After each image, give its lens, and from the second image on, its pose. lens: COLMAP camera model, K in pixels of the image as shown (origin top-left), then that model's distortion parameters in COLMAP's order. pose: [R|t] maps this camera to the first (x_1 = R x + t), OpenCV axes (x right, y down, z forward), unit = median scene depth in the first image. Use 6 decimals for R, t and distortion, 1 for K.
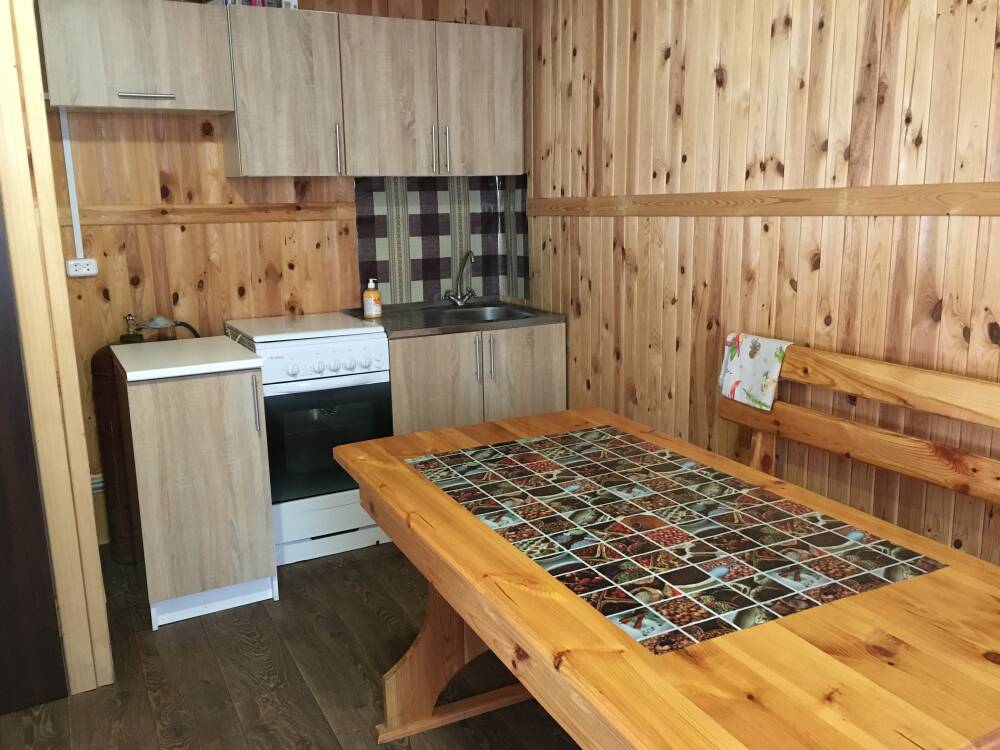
lens RADIAL K [[844.7, 0, 499.4], [0, 844.7, 373.1], [0, 0, 1]] dist [0.073246, -0.088236]
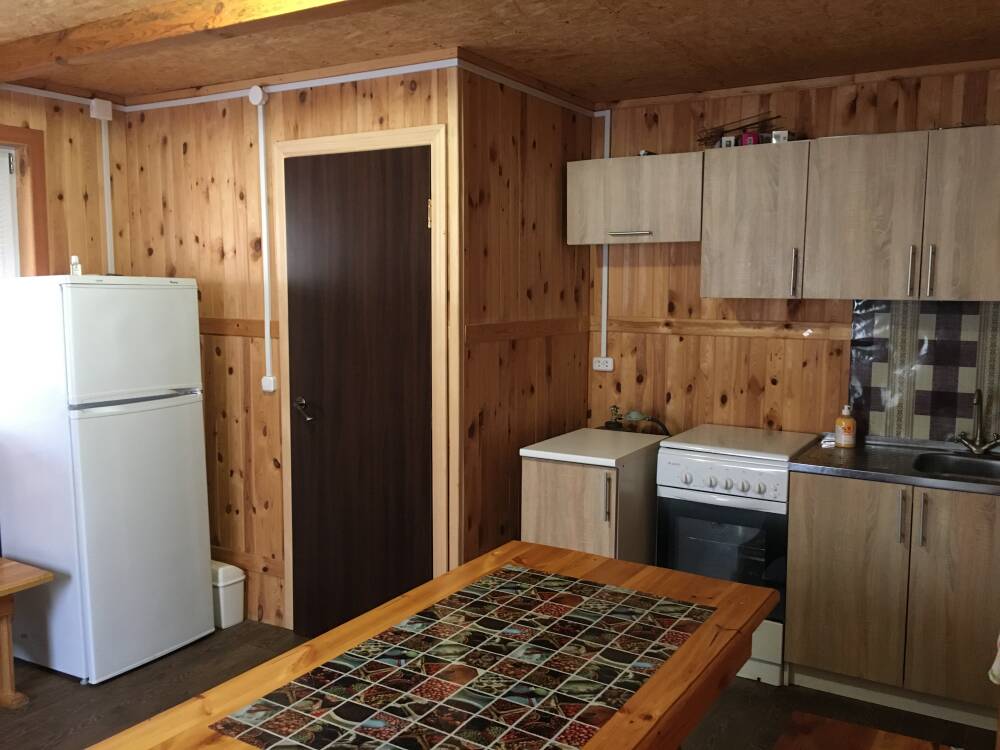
lens RADIAL K [[844.7, 0, 499.4], [0, 844.7, 373.1], [0, 0, 1]] dist [0.073246, -0.088236]
pose [[0.522570, 0.113935, -0.844950, 0.490589], [-0.188585, 0.981930, 0.015773, -0.100311], [0.831479, 0.151102, 0.534613, 0.202821]]
